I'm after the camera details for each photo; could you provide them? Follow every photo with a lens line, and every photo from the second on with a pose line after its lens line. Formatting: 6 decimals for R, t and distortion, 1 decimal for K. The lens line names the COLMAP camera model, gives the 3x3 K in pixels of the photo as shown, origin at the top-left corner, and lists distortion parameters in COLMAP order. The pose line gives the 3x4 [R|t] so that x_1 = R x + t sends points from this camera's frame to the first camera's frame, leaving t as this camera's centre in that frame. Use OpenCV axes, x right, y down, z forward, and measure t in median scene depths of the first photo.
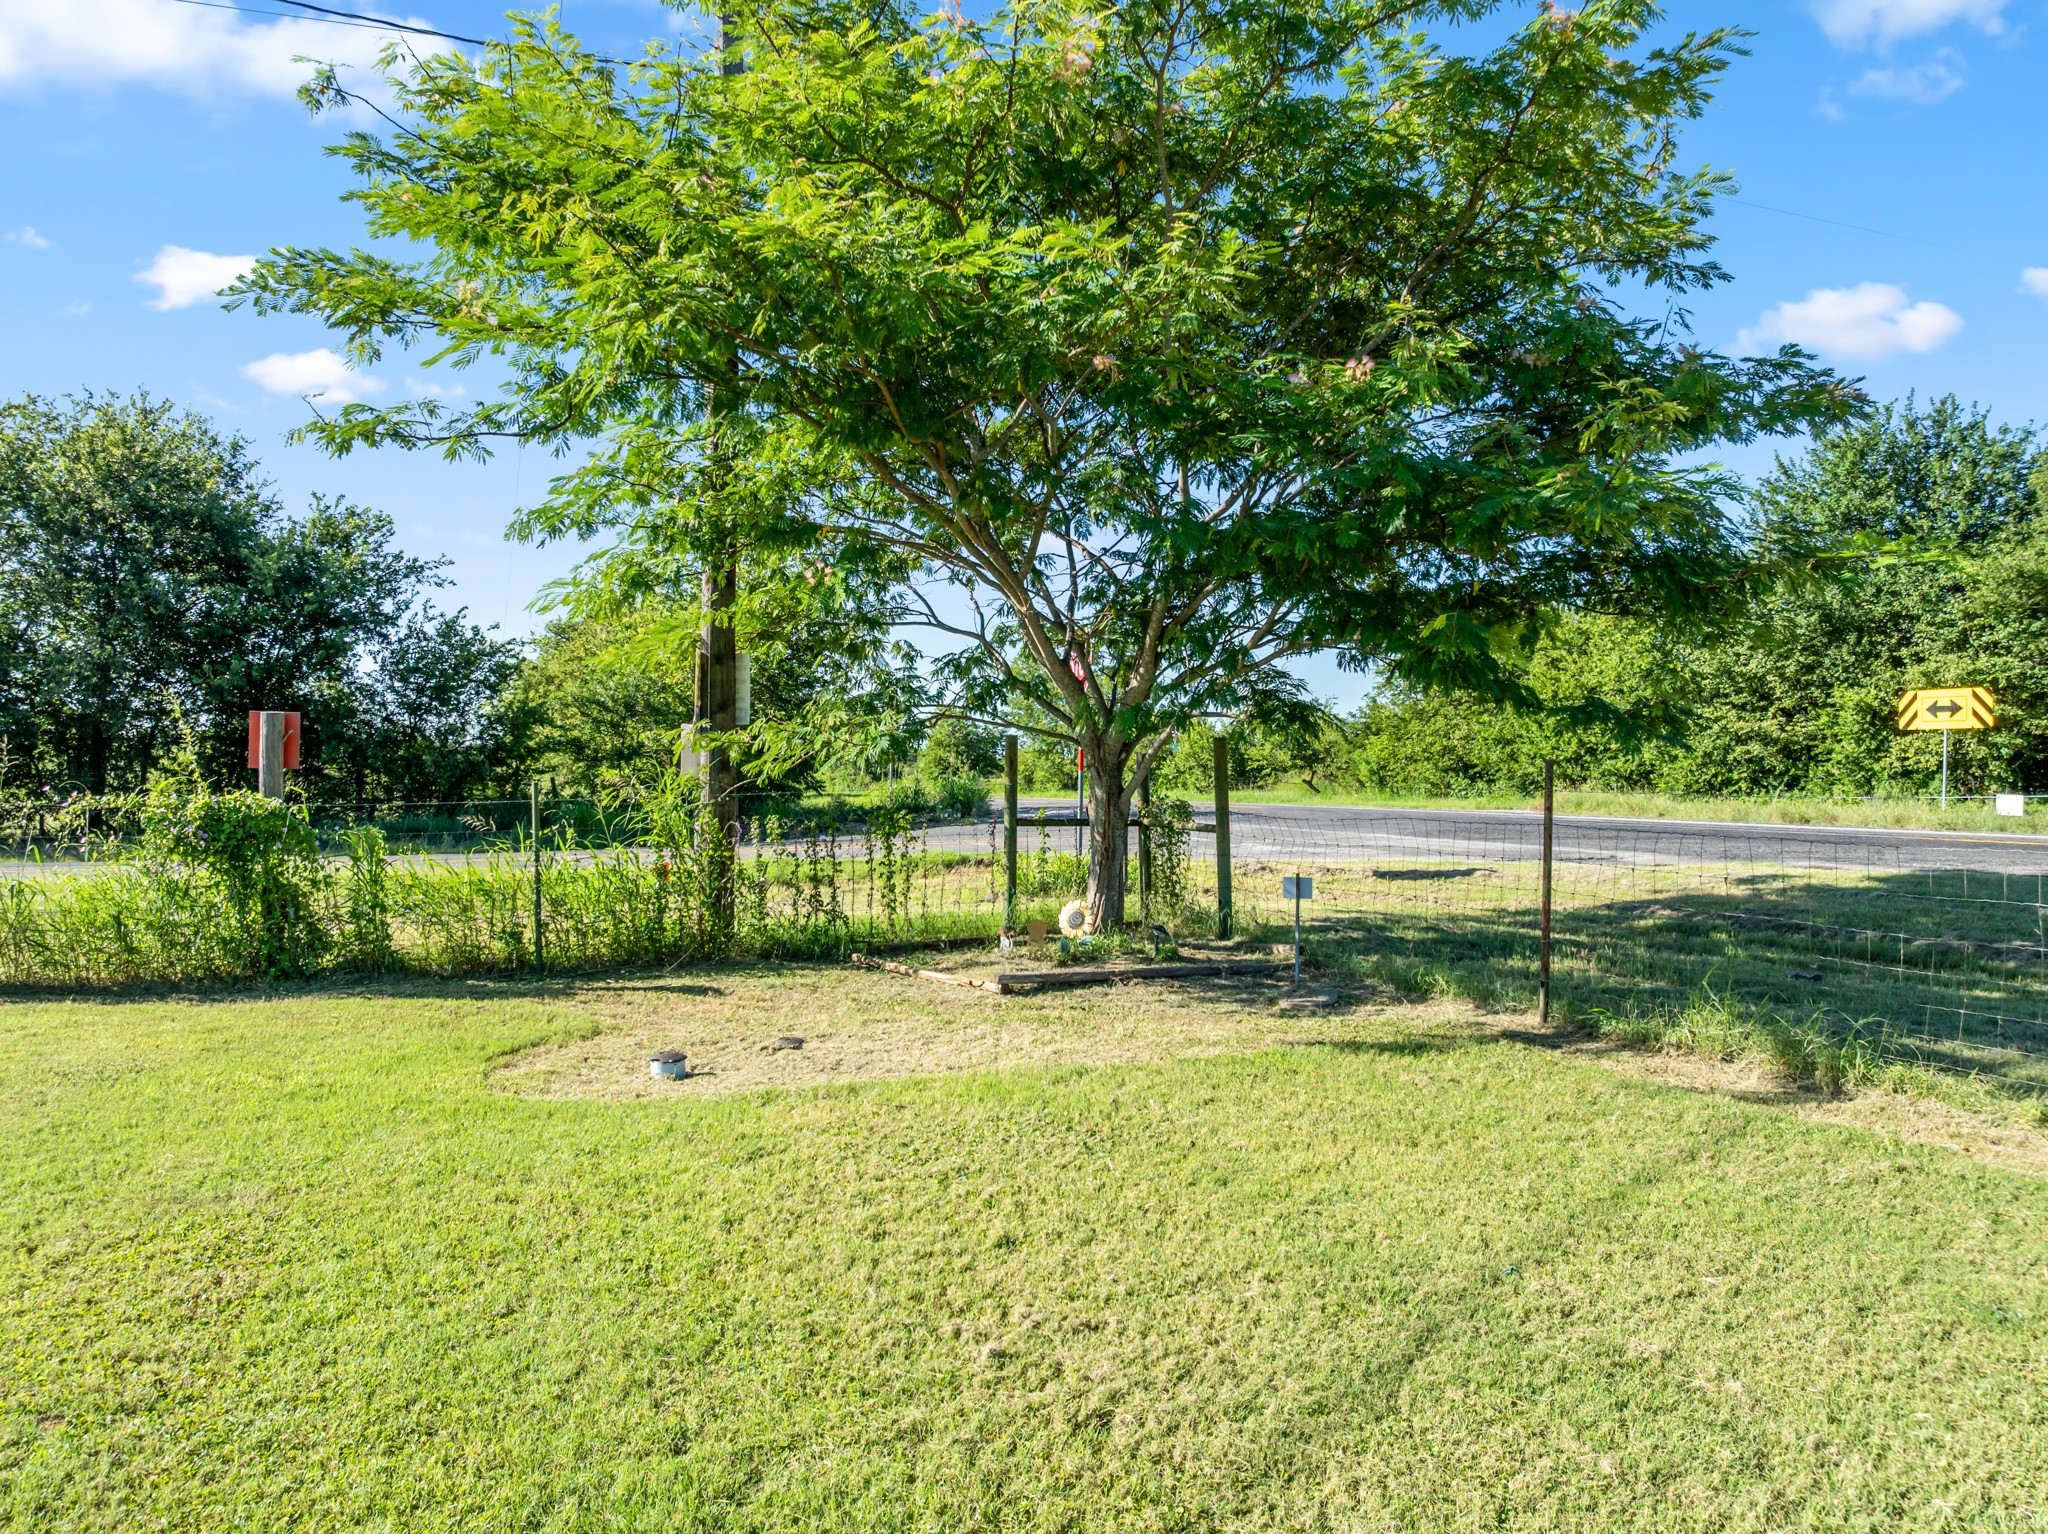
lens RADIAL K [[1435.7, 0, 1024.1], [0, 1435.7, 764.6], [0, 0, 1]] dist [-0.007449, -0.001604]
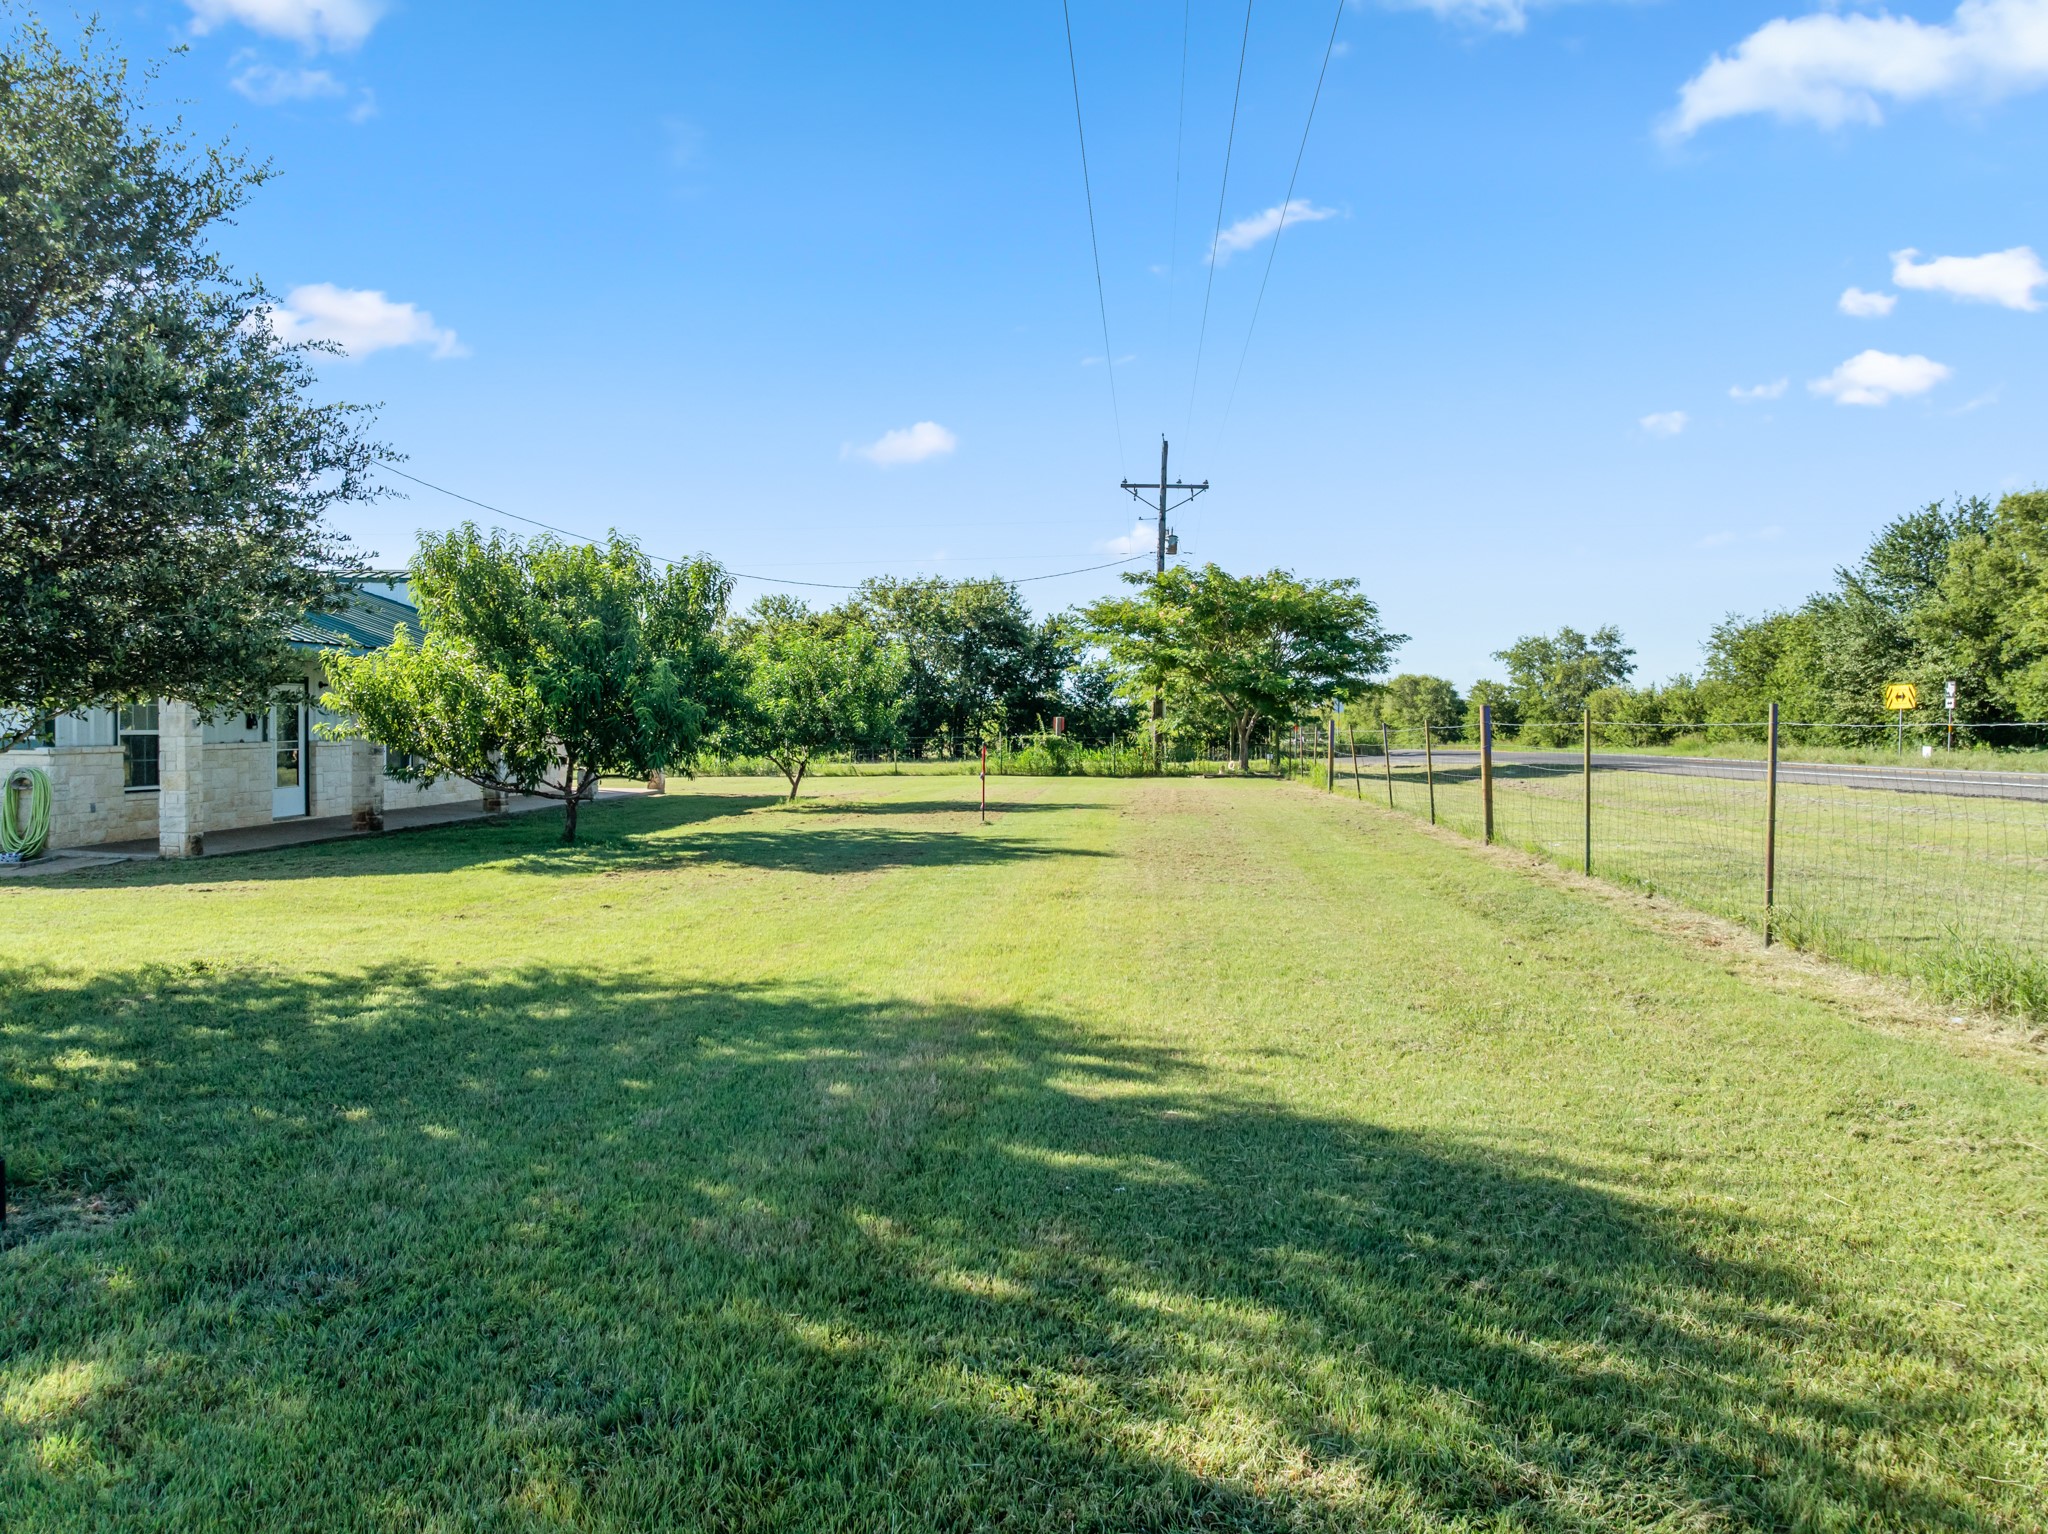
lens RADIAL K [[1435.7, 0, 1024.6], [0, 1435.7, 762.6], [0, 0, 1]] dist [-0.007449, -0.001604]
pose [[0.901589, 0.003745, -0.432577, 0.463720], [0.006577, 0.999728, 0.022362, 0.000745], [0.432543, -0.023007, 0.901320, -1.084893]]
